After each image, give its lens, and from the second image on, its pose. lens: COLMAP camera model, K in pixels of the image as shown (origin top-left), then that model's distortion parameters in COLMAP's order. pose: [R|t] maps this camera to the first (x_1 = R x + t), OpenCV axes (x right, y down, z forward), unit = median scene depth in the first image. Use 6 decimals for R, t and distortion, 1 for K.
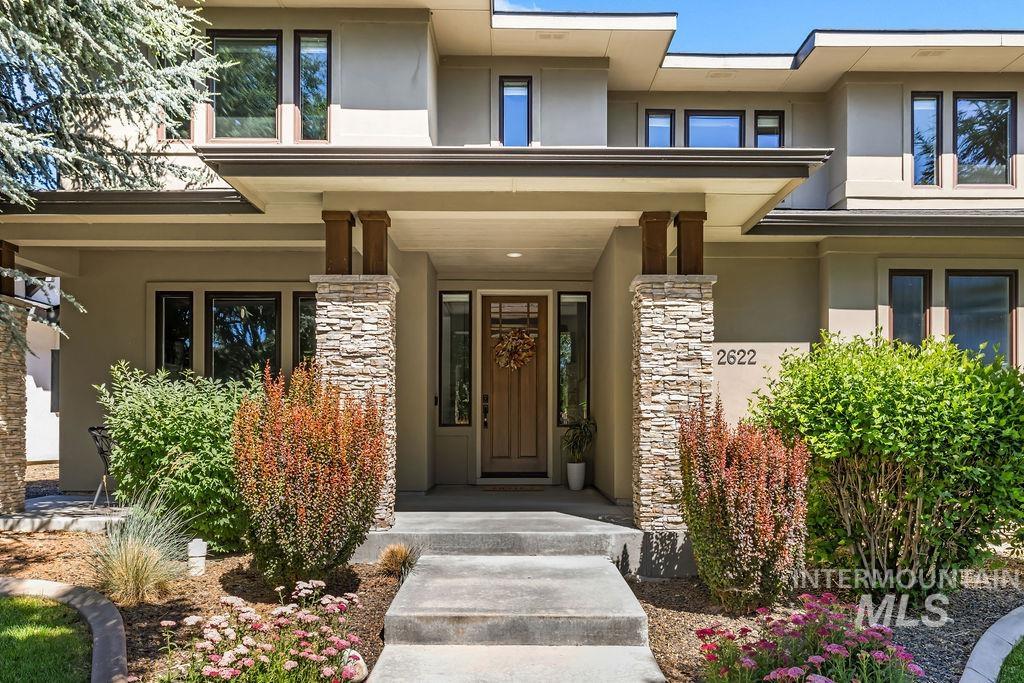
lens RADIAL K [[572.0, 0, 509.9], [0, 572.0, 347.2], [0, 0, 1]] dist [0.005369, -0.001646]
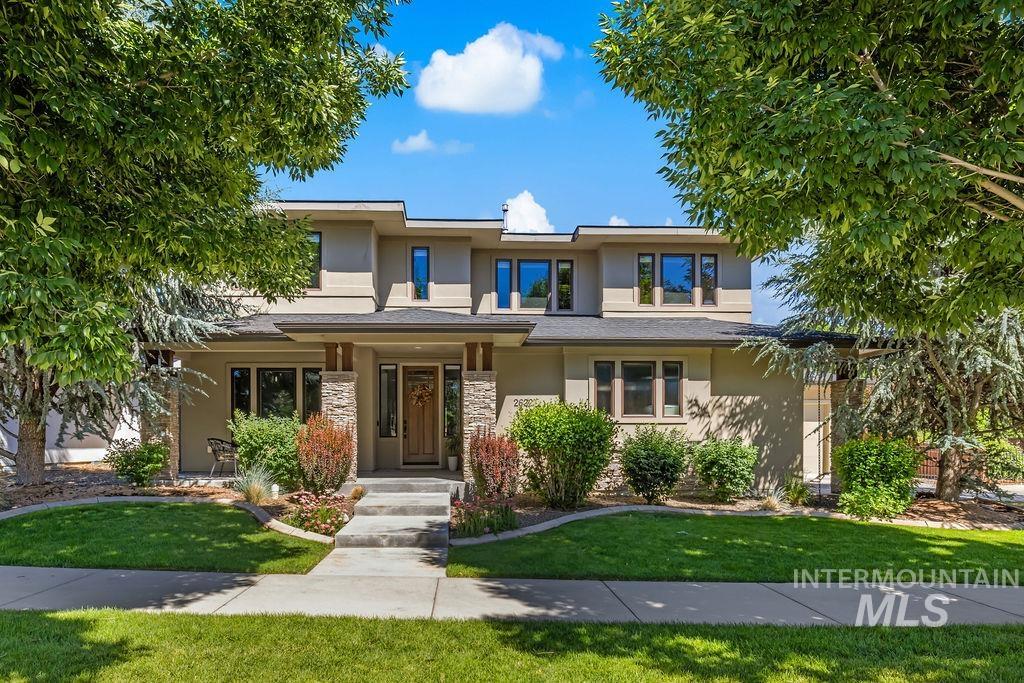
lens RADIAL K [[785.3, 0, 513.3], [0, 785.3, 337.5], [0, 0, 1]] dist [0.002939, 0.000152]
pose [[0.999903, -0.003481, 0.013469, 0.381713], [0.003346, 0.999944, 0.010042, -0.288239], [-0.013504, -0.009995, 0.999859, -2.127055]]
